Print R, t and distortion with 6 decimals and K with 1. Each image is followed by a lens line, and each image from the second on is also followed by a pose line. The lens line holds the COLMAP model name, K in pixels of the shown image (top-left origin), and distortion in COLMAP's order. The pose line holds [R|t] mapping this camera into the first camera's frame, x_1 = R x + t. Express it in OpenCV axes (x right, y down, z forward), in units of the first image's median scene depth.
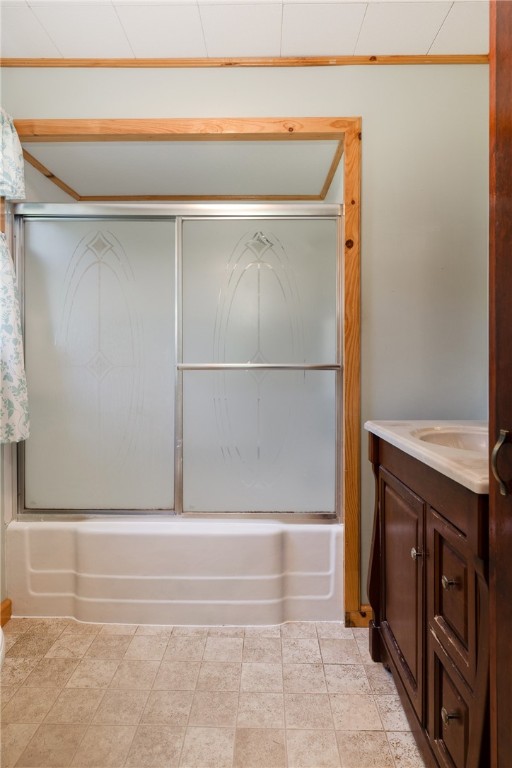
lens RADIAL K [[414.2, 0, 260.5], [0, 414.2, 361.9], [0, 0, 1]] dist [0.001589, 0.000278]
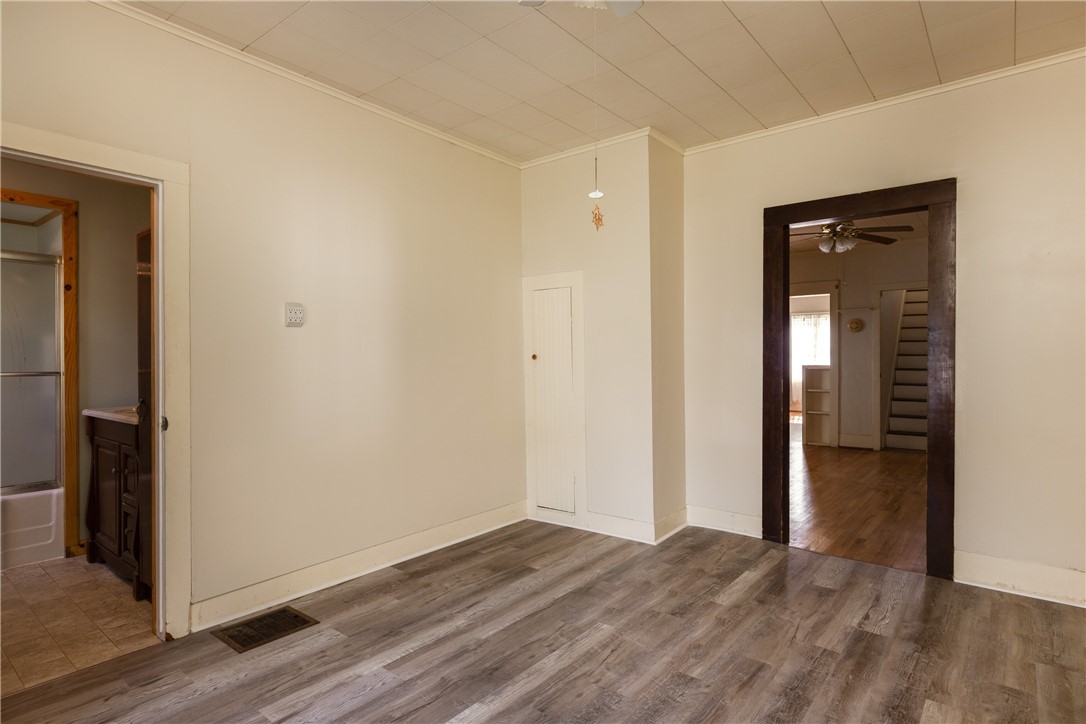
lens RADIAL K [[585.7, 0, 543.0], [0, 585.7, 362.0], [0, 0, 1]] dist [0.001589, 0.000278]
pose [[0.613885, -0.005999, 0.789373, -0.368754], [0.000349, 0.999973, 0.007328, -0.037903], [-0.789395, -0.004223, 0.613871, -1.497670]]
